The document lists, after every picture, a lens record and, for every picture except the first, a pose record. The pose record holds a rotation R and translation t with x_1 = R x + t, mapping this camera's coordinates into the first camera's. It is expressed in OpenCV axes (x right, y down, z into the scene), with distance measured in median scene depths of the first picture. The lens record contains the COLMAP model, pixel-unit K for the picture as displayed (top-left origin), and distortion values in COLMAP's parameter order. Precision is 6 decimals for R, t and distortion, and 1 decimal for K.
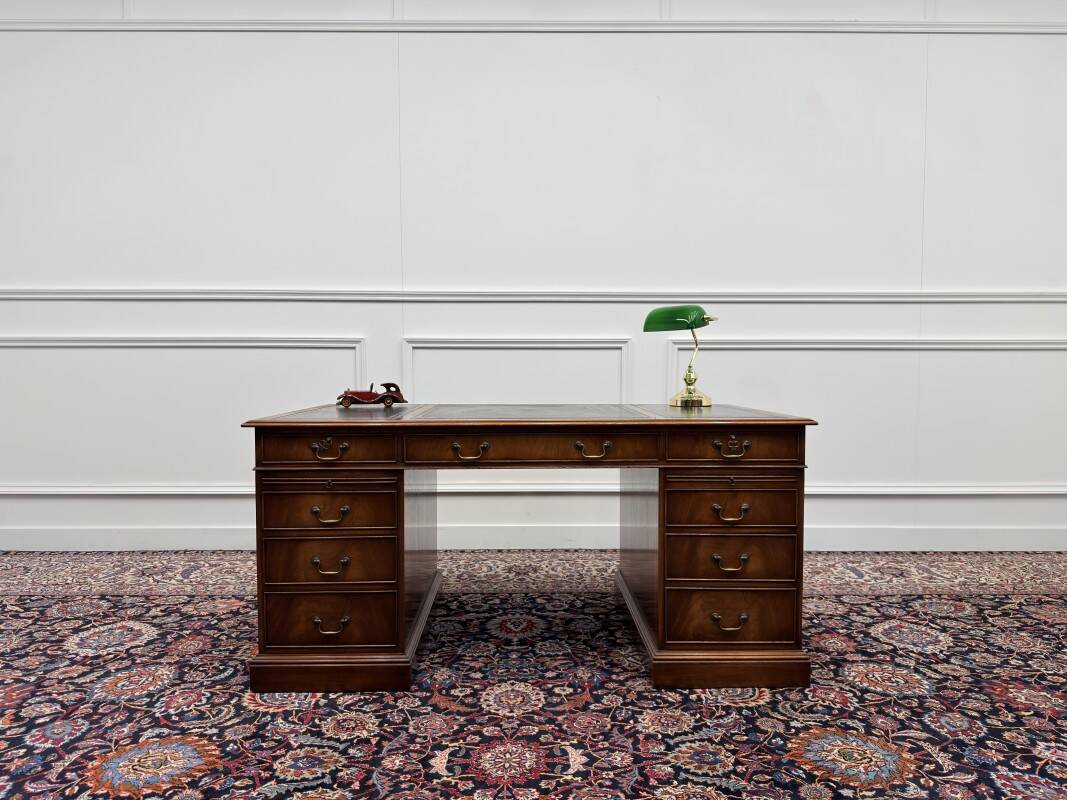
lens RADIAL K [[759.0, 0, 536.3], [0, 759.0, 392.8], [0, 0, 1]] dist [0.013183, -0.023789]
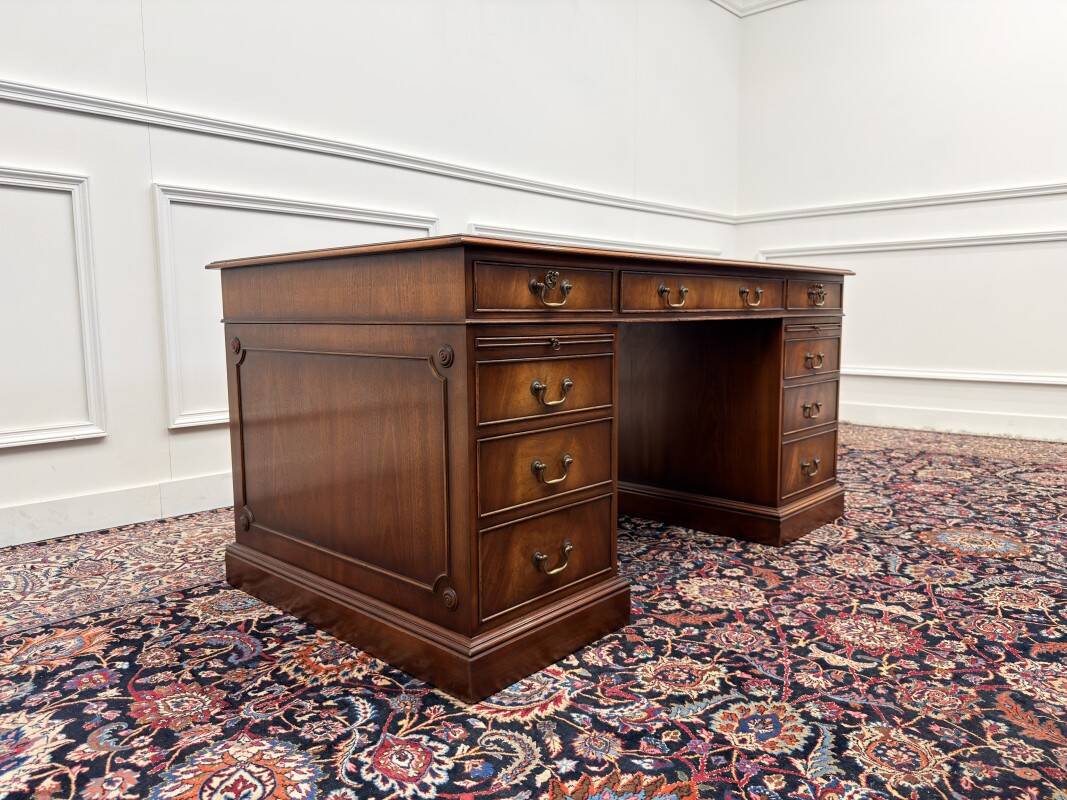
lens RADIAL K [[759.0, 0, 531.4], [0, 759.0, 390.8], [0, 0, 1]] dist [0.013183, -0.023789]
pose [[0.696188, -0.075970, 0.713828, -0.737708], [0.035371, 0.996807, 0.071589, 0.111583], [-0.716988, -0.024591, 0.696652, 0.561247]]
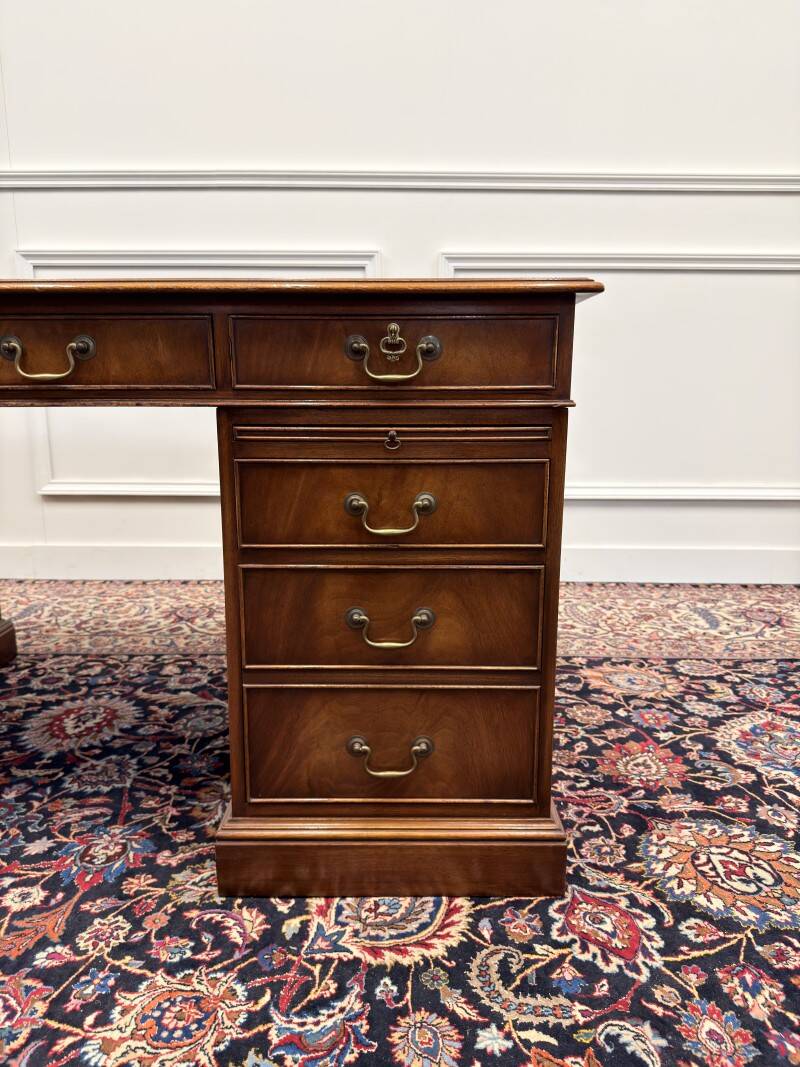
lens RADIAL K [[759.0, 0, 397.8], [0, 759.0, 541.9], [0, 0, 1]] dist [0.013183, -0.023789]
pose [[0.999811, 0.003011, -0.019198, 0.269901], [0.000247, 0.985880, 0.167453, 0.102385], [0.019431, -0.167427, 0.985693, 0.587867]]
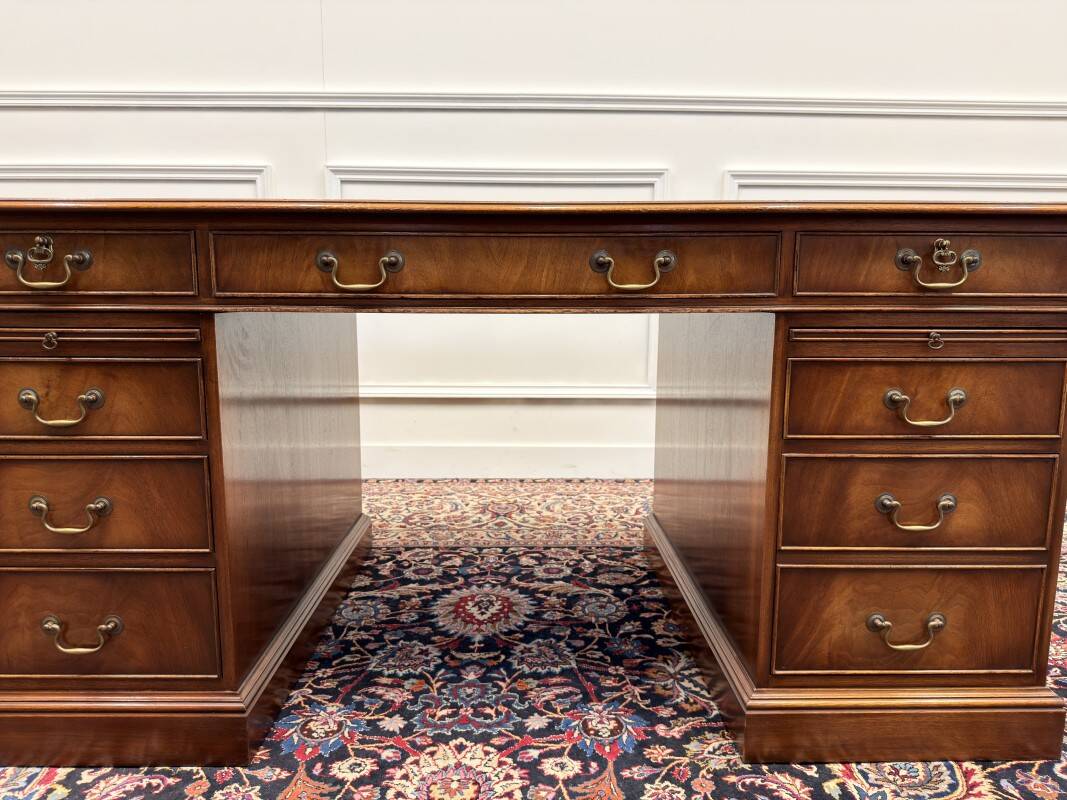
lens RADIAL K [[759.0, 0, 538.0], [0, 759.0, 401.8], [0, 0, 1]] dist [0.013183, -0.023789]
pose [[0.999988, 0.004922, 0.000537, 0.019127], [-0.004952, 0.994140, 0.107989, 0.104254], [-0.000002, -0.107991, 0.994152, 0.537354]]
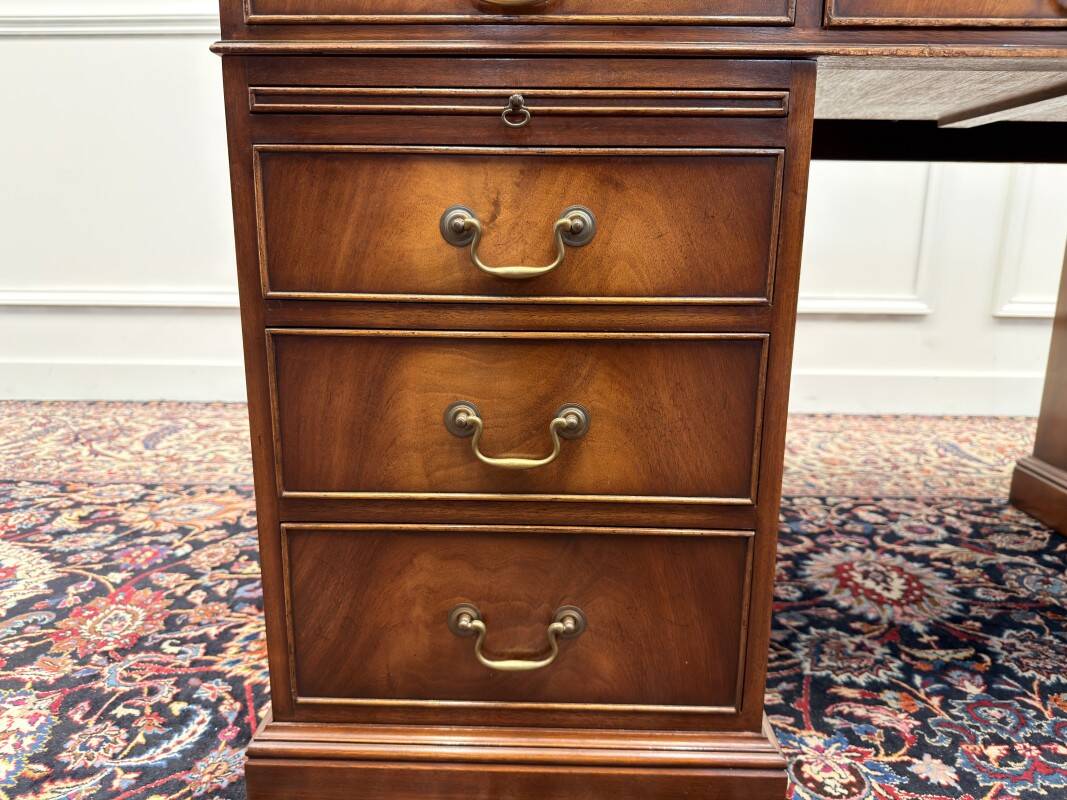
lens RADIAL K [[768.7, 0, 537.1], [0, 768.7, 407.3], [0, 0, 1]] dist [-0.019971, 0.009342]
pose [[0.999111, 0.019961, -0.037121, -0.253062], [-0.012602, 0.981932, 0.188817, 0.164854], [0.040219, -0.188181, 0.981311, 0.733468]]
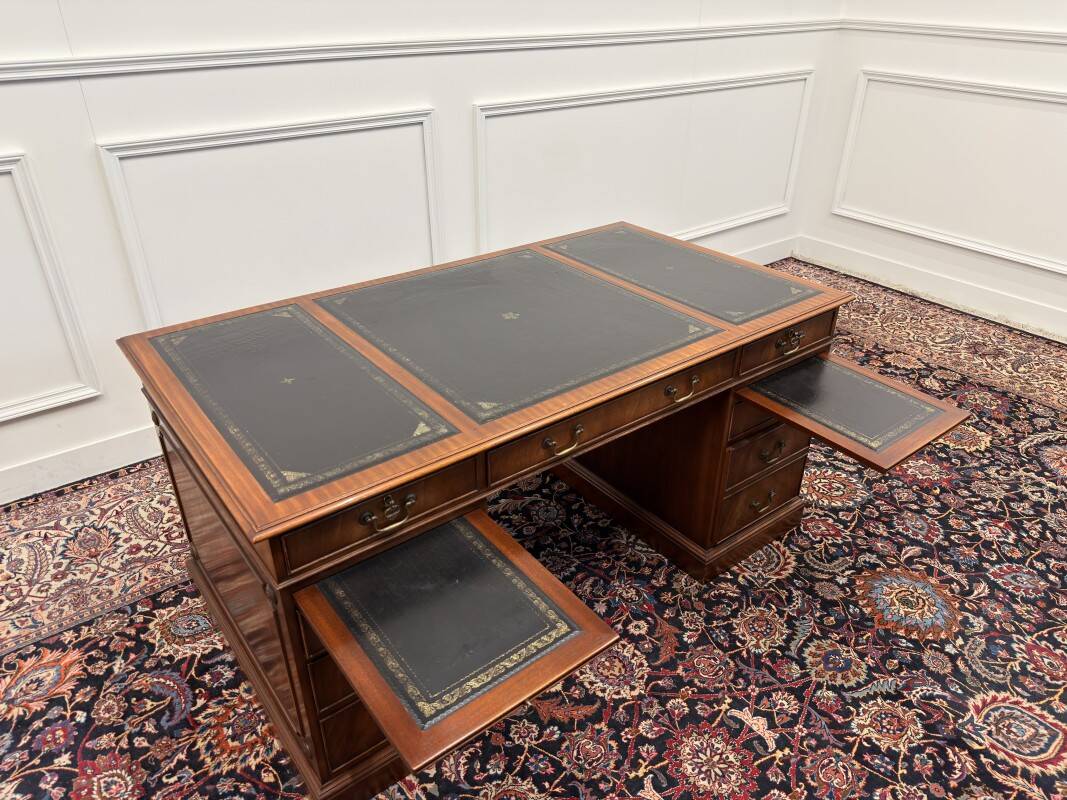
lens RADIAL K [[759.0, 0, 531.0], [0, 759.0, 395.5], [0, 0, 1]] dist [0.013183, -0.023789]
pose [[0.803182, -0.289257, 0.520797, -0.471488], [0.017665, 0.885390, 0.464512, -0.294415], [-0.595472, -0.363888, 0.716239, 0.515886]]
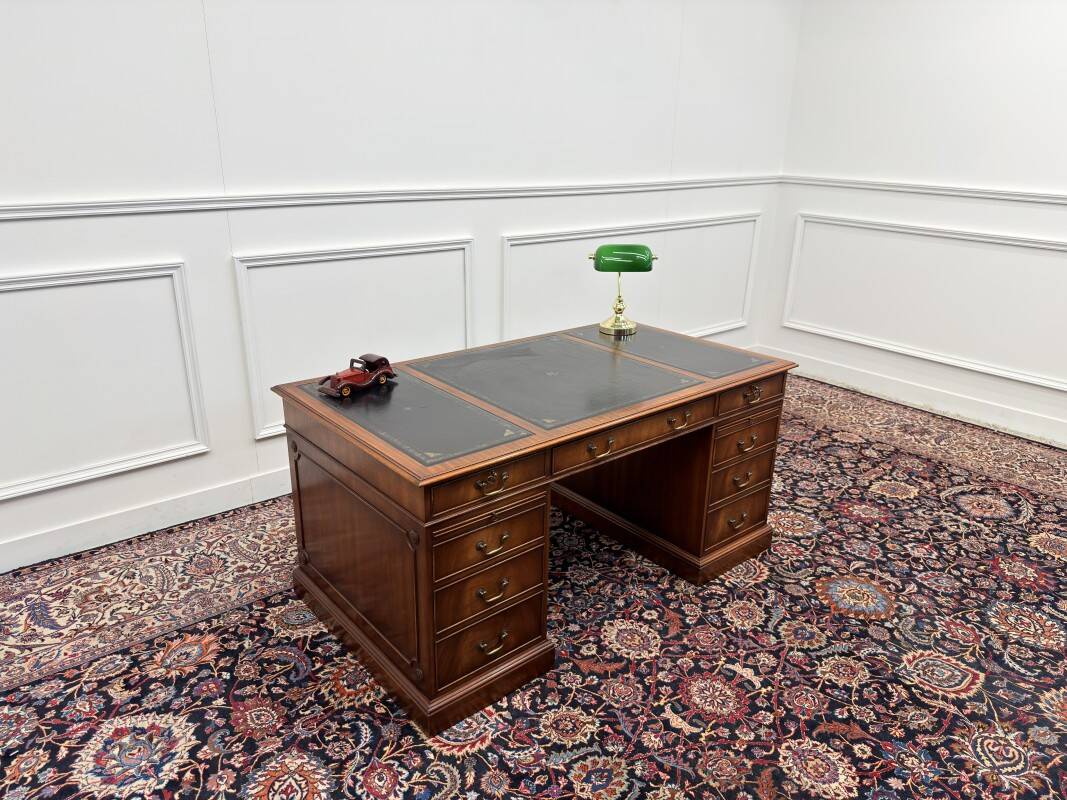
lens RADIAL K [[759.0, 0, 531.7], [0, 759.0, 386.7], [0, 0, 1]] dist [0.013183, -0.023789]
pose [[0.779722, -0.188873, 0.596959, -0.756621], [0.006249, 0.955718, 0.294219, -0.305681], [-0.626095, -0.225679, 0.746374, 0.305499]]
